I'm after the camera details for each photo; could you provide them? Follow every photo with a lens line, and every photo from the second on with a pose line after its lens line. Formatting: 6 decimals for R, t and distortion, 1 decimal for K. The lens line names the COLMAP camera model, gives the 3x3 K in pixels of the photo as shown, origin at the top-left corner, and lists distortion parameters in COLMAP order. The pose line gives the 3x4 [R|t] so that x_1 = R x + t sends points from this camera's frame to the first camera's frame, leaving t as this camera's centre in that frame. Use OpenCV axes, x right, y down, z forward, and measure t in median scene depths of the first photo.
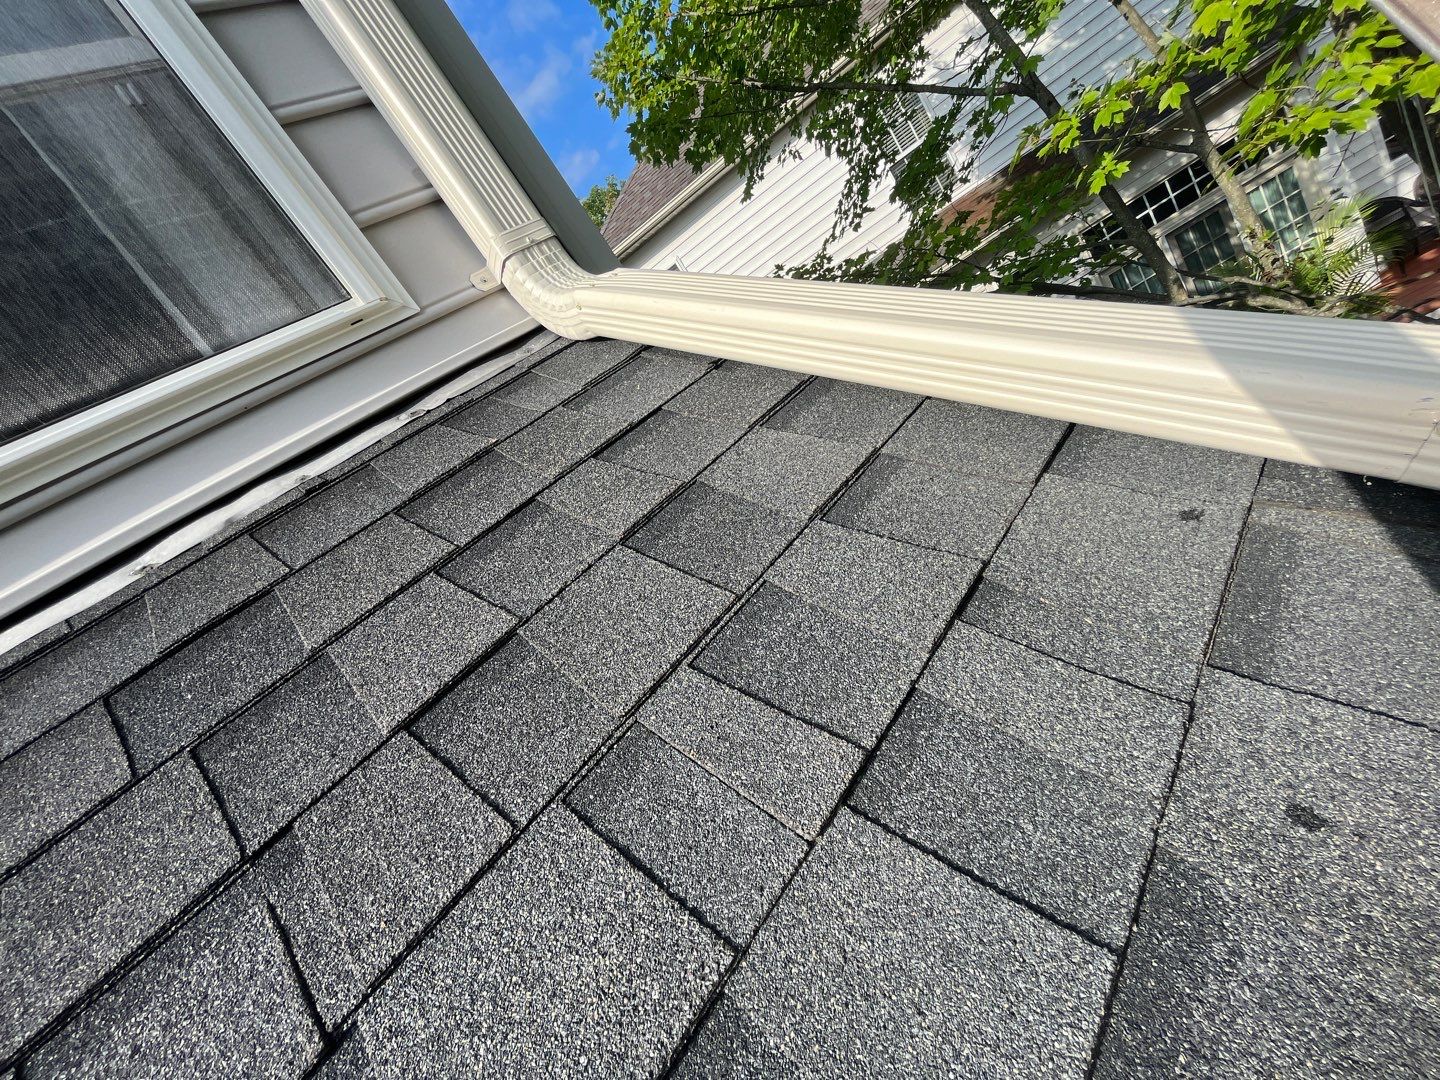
lens RADIAL K [[588.1, 0, 720.0], [0, 588.1, 540.0], [0, 0, 1]] dist [0.001012, 0.000328]
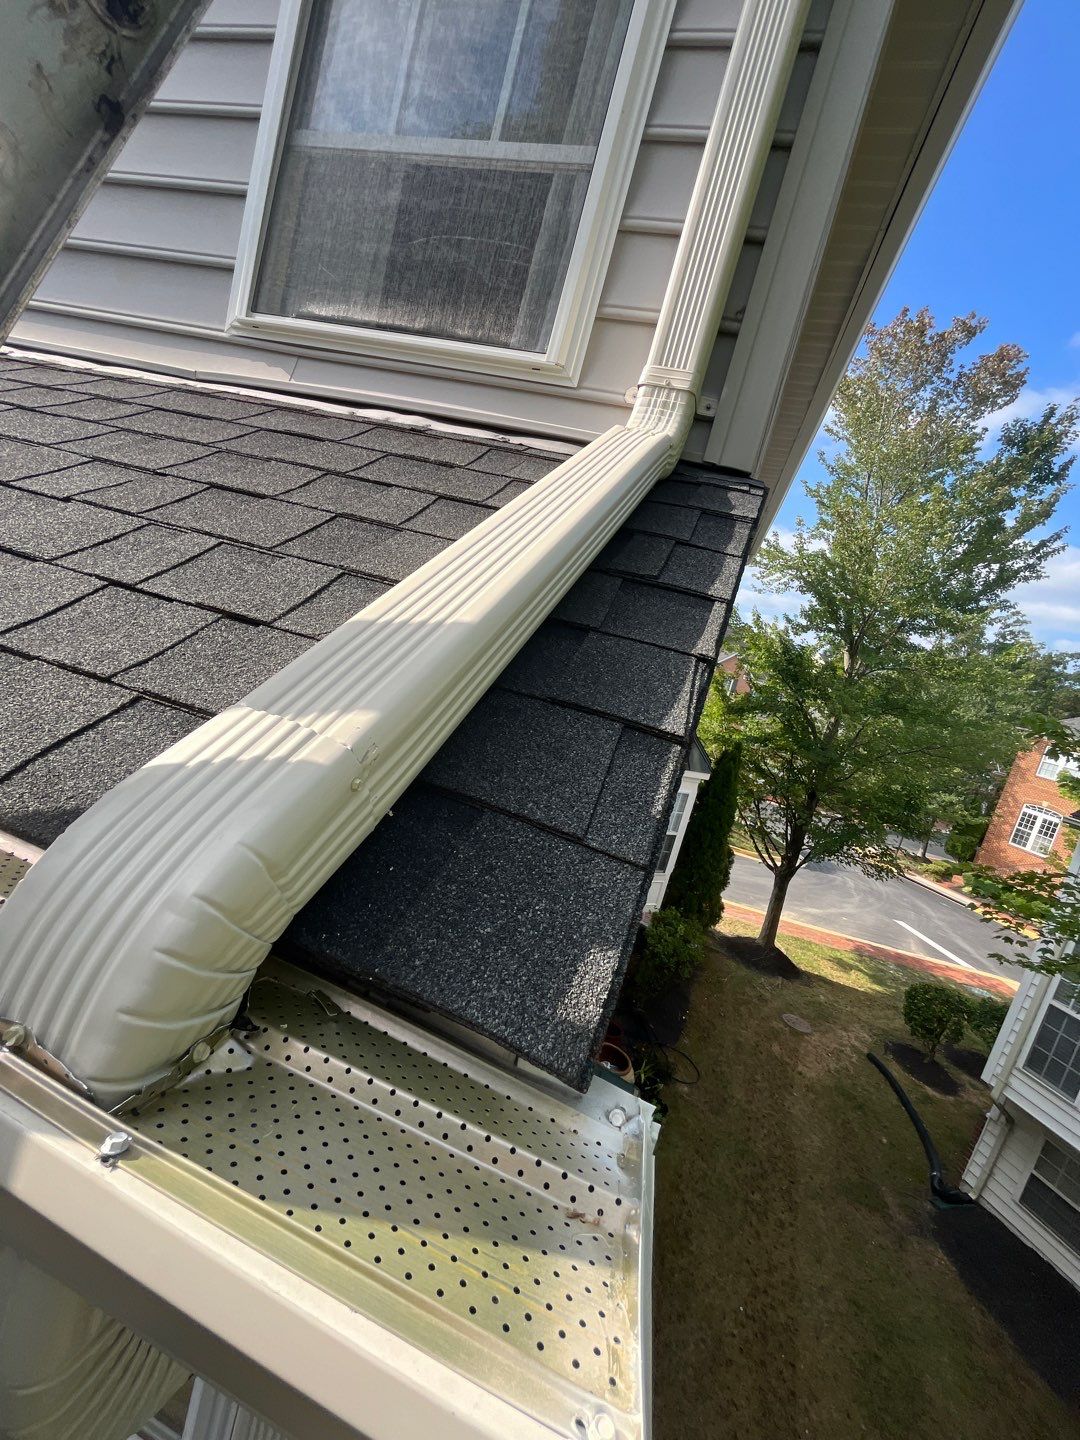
lens RADIAL K [[588.1, 0, 540.0], [0, 588.1, 720.0], [0, 0, 1]] dist [0.001012, 0.000328]
pose [[0.308338, 0.760244, -0.571801, 0.830469], [-0.722228, 0.578295, 0.379423, -0.420529], [0.619123, 0.295980, 0.727380, 0.221198]]
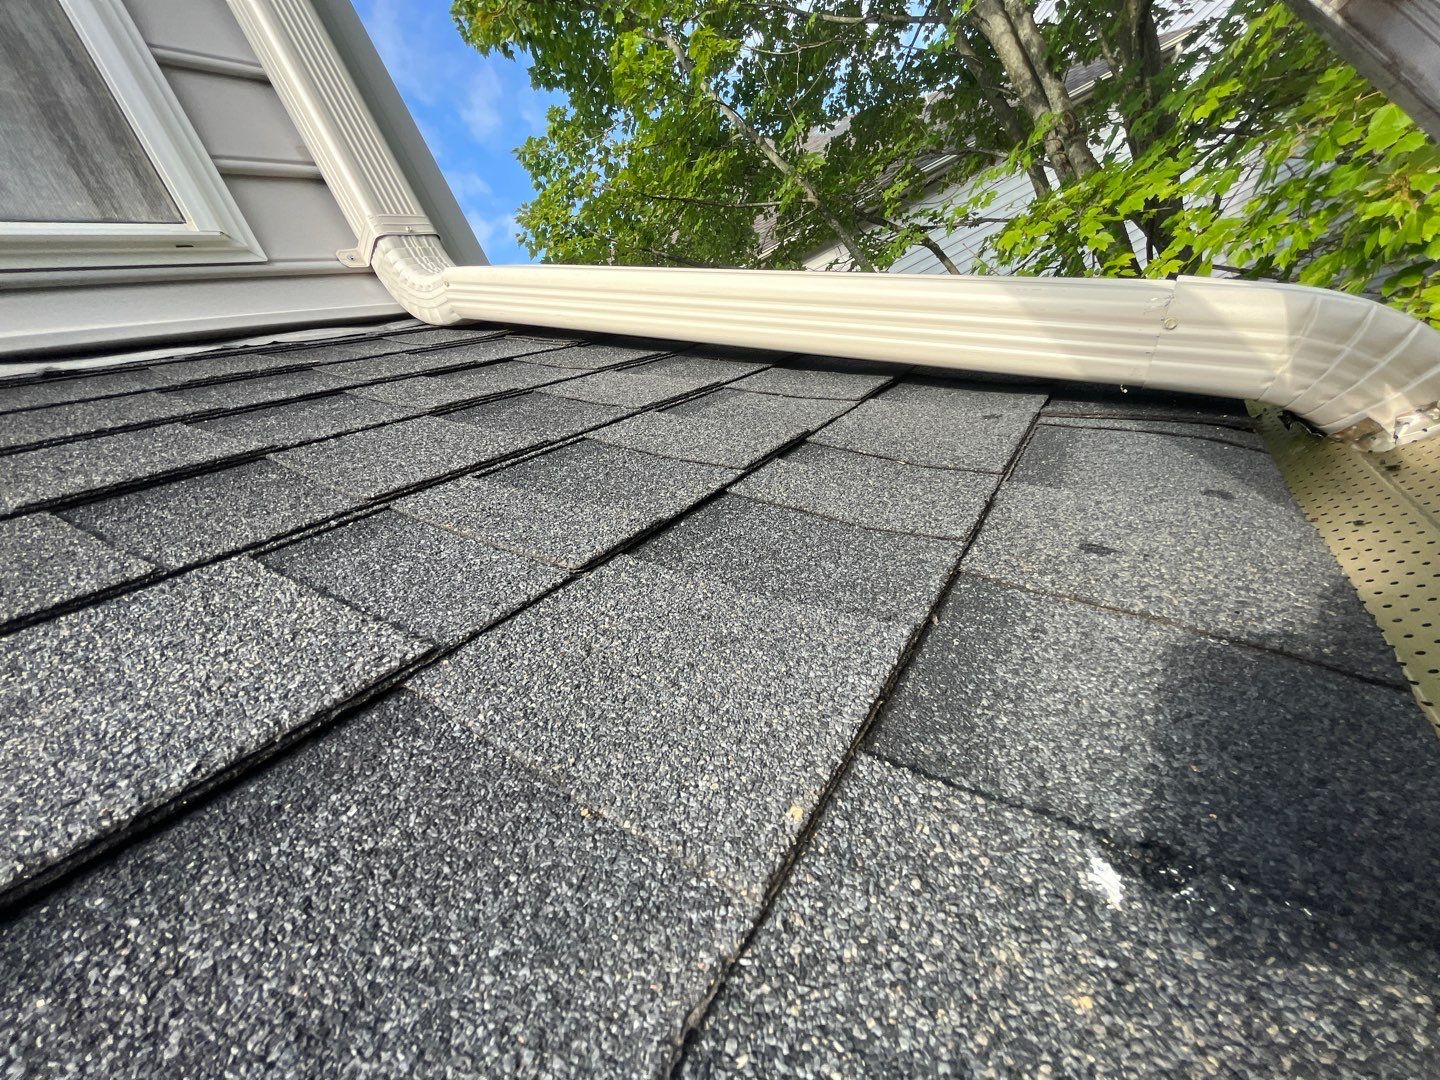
lens RADIAL K [[588.1, 0, 720.0], [0, 588.1, 540.0], [0, 0, 1]] dist [0.001012, 0.000328]
pose [[0.976261, 0.112356, 0.185178, 0.077325], [-0.059167, 0.960757, -0.271006, 0.268171], [-0.208361, 0.253616, 0.944598, 0.078234]]
